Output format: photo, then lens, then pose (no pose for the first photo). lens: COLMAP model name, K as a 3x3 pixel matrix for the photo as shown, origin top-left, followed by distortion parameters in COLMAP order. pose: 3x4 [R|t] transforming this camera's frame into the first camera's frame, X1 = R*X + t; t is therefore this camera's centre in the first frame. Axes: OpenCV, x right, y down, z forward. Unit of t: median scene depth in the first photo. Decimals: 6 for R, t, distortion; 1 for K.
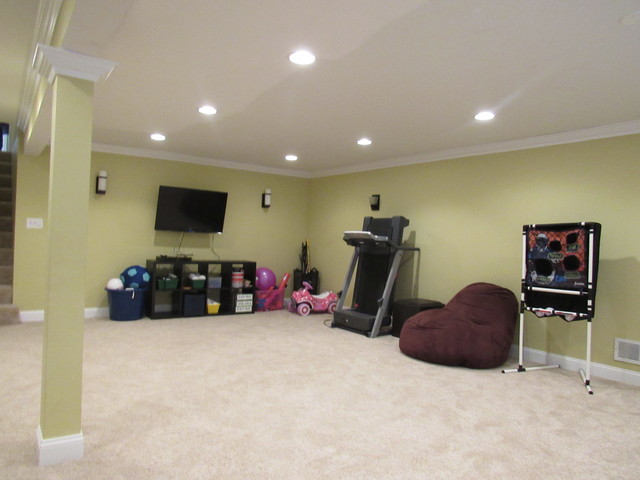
lens RADIAL K [[457.6, 0, 320.0], [0, 457.6, 240.0], [0, 0, 1]] dist [-0.031095, 0.005805]
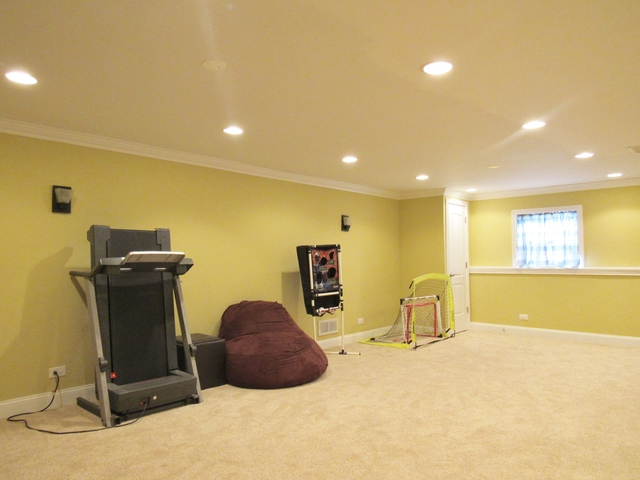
lens RADIAL K [[457.6, 0, 320.0], [0, 457.6, 240.0], [0, 0, 1]] dist [-0.031095, 0.005805]
pose [[-0.191886, -0.022217, 0.981166, -0.824567], [-0.015569, 0.999687, 0.019592, -0.077199], [-0.981294, -0.011517, -0.192172, 1.275000]]
